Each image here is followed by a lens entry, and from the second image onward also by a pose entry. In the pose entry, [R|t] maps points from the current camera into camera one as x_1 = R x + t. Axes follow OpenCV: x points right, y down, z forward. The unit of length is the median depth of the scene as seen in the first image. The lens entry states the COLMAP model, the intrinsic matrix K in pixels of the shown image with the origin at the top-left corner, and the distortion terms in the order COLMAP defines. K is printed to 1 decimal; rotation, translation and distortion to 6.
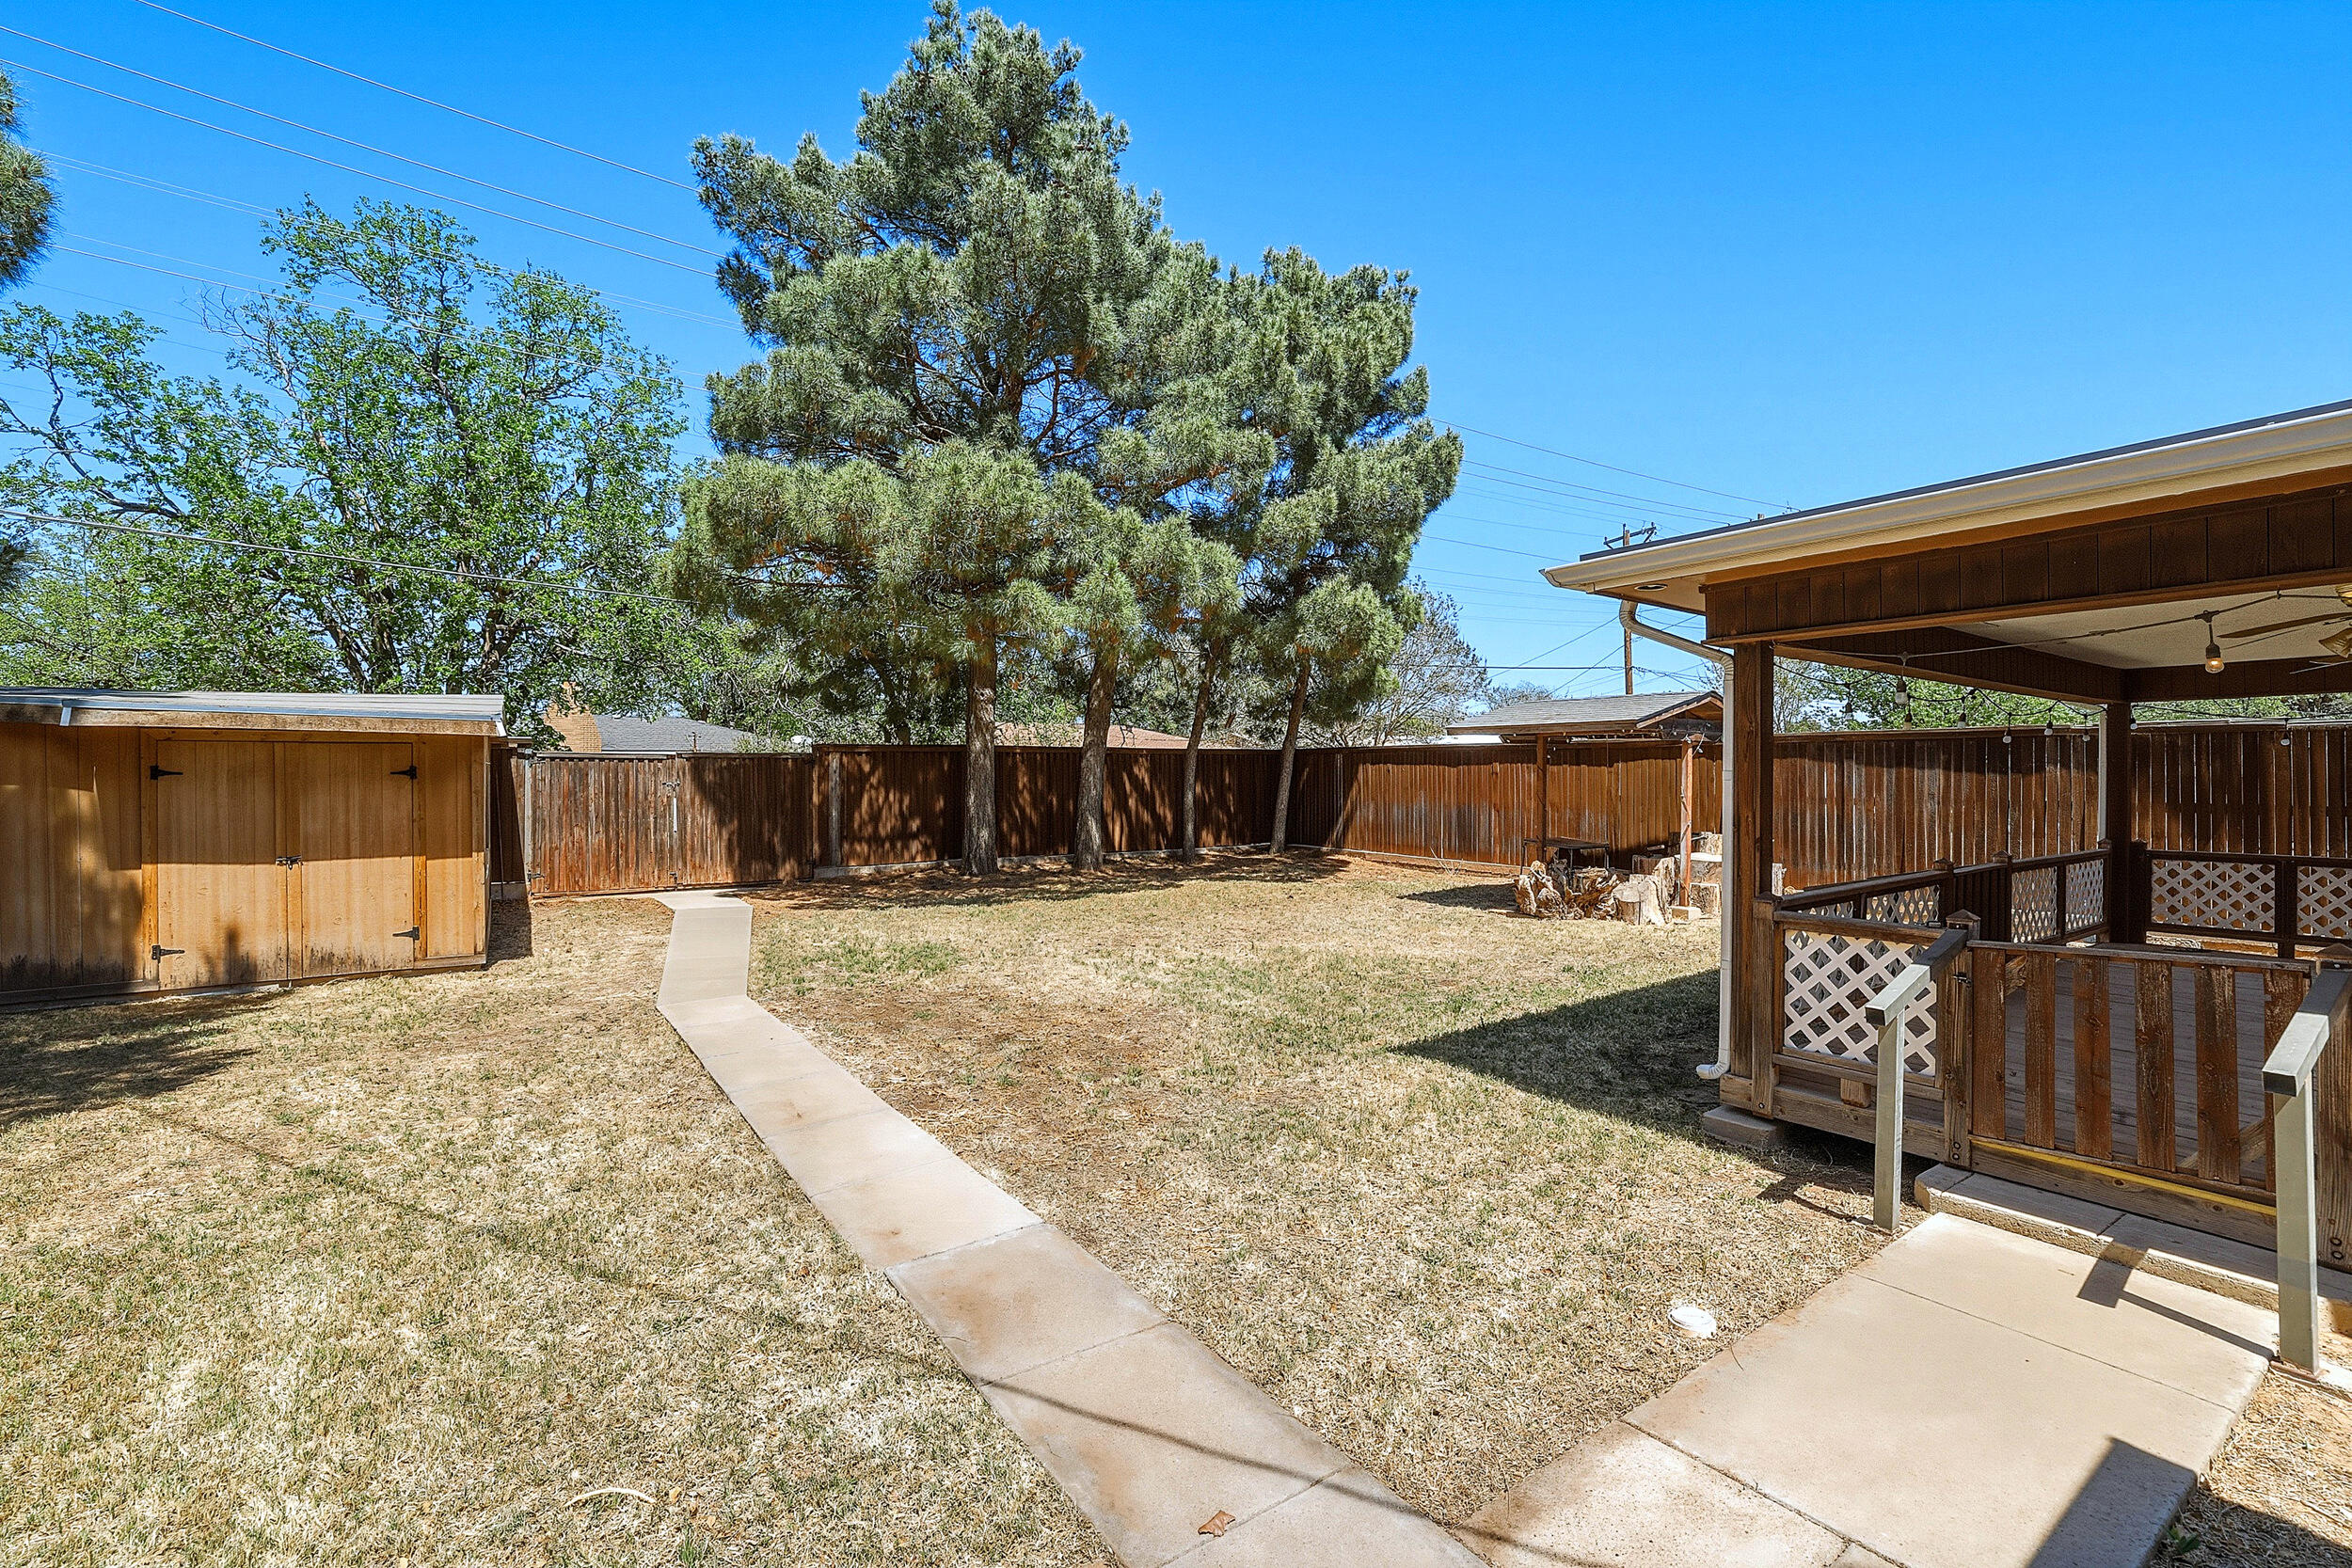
lens RADIAL K [[1018.7, 0, 1180.1], [0, 1018.7, 780.9], [0, 0, 1]] dist [-0.001623, 0.000309]
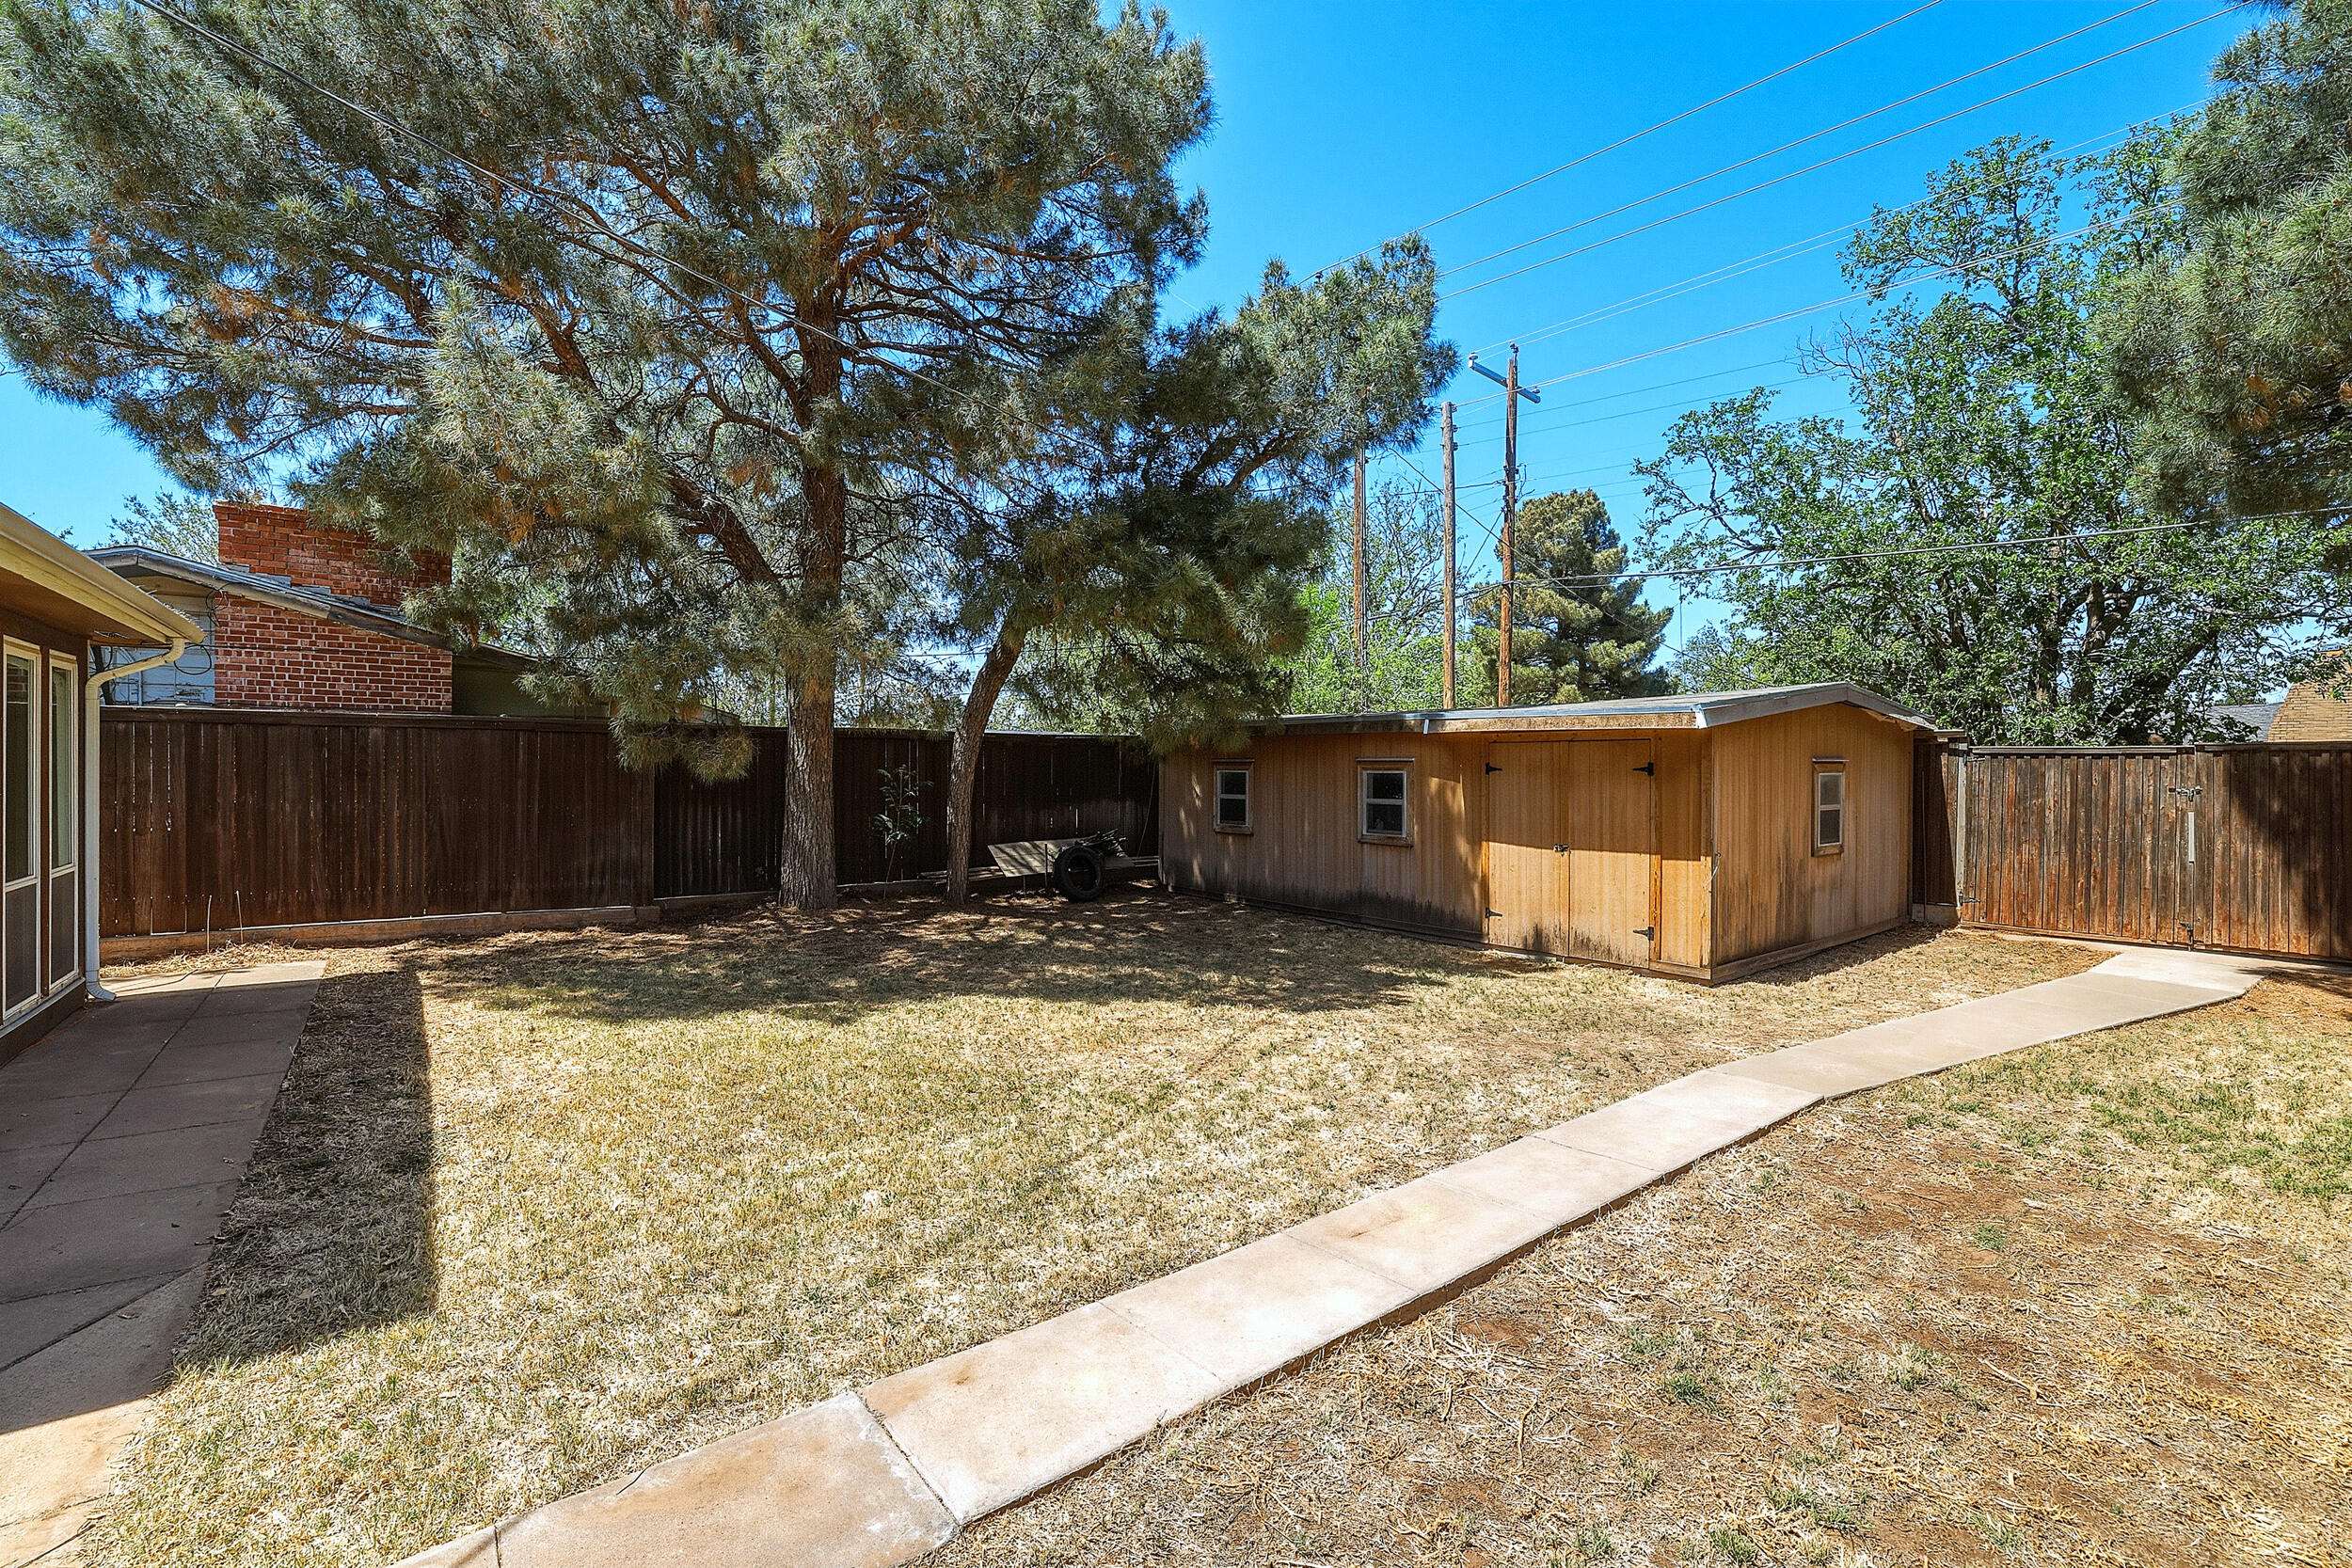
lens RADIAL K [[1018.7, 0, 1178.7], [0, 1018.7, 766.5], [0, 0, 1]] dist [-0.001623, 0.000309]
pose [[0.066273, -0.002832, -0.997798, 0.202465], [-0.013495, 0.999902, -0.003734, -0.002265], [0.997710, 0.013713, 0.066228, 0.467389]]
